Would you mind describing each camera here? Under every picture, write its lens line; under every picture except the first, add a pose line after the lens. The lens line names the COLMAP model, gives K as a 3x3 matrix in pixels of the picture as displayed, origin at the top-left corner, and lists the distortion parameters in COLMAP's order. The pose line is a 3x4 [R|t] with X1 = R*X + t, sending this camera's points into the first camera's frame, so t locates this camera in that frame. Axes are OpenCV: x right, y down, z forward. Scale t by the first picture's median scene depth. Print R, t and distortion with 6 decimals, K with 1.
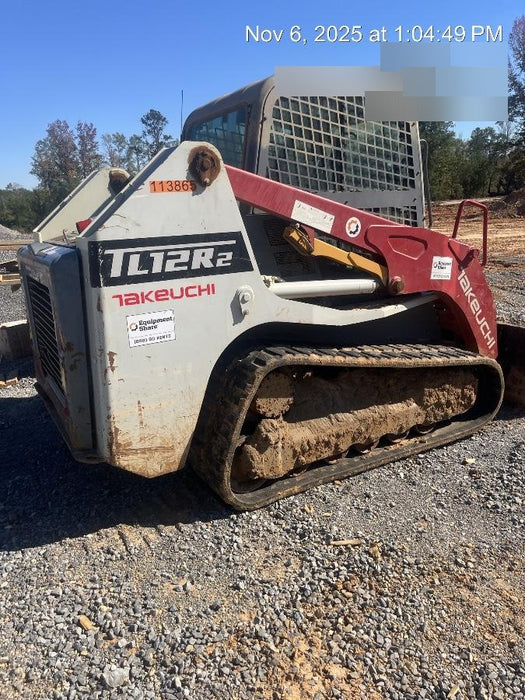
lens RADIAL K [[527.0, 0, 262.5], [0, 527.0, 350.0], [0, 0, 1]] dist [0.065806, -0.085360]
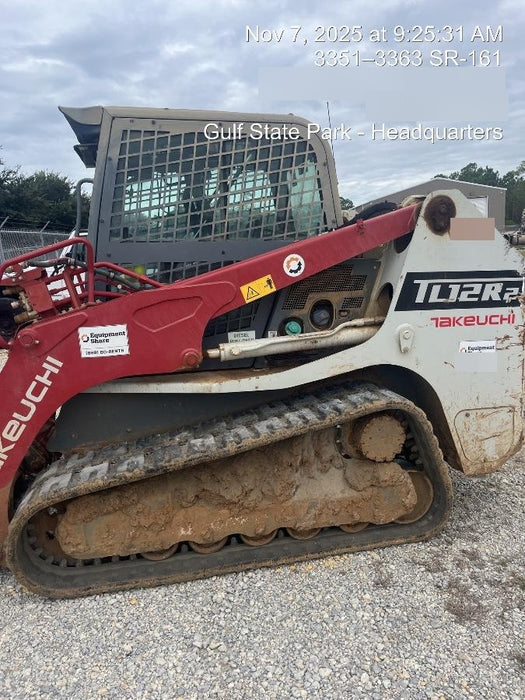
lens RADIAL K [[526.1, 0, 264.2], [0, 526.1, 341.0], [0, 0, 1]] dist [0.057361, -0.065254]
pose [[0.951862, 0.088157, -0.293578, -0.192145], [-0.111605, 0.991685, -0.064065, 0.044077], [0.285489, 0.093746, 0.953786, -0.154210]]
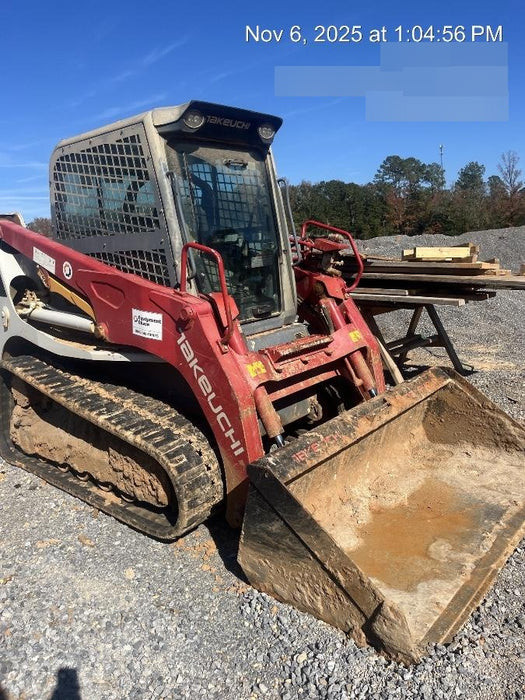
lens RADIAL K [[541.6, 0, 282.8], [0, 541.6, 350.0], [0, 0, 1]] dist [0.080003, -0.100778]
pose [[0.319507, 0.207874, -0.924502, 1.405665], [-0.194942, 0.969191, 0.150550, -0.331563], [0.927315, 0.132123, 0.350186, 1.043913]]
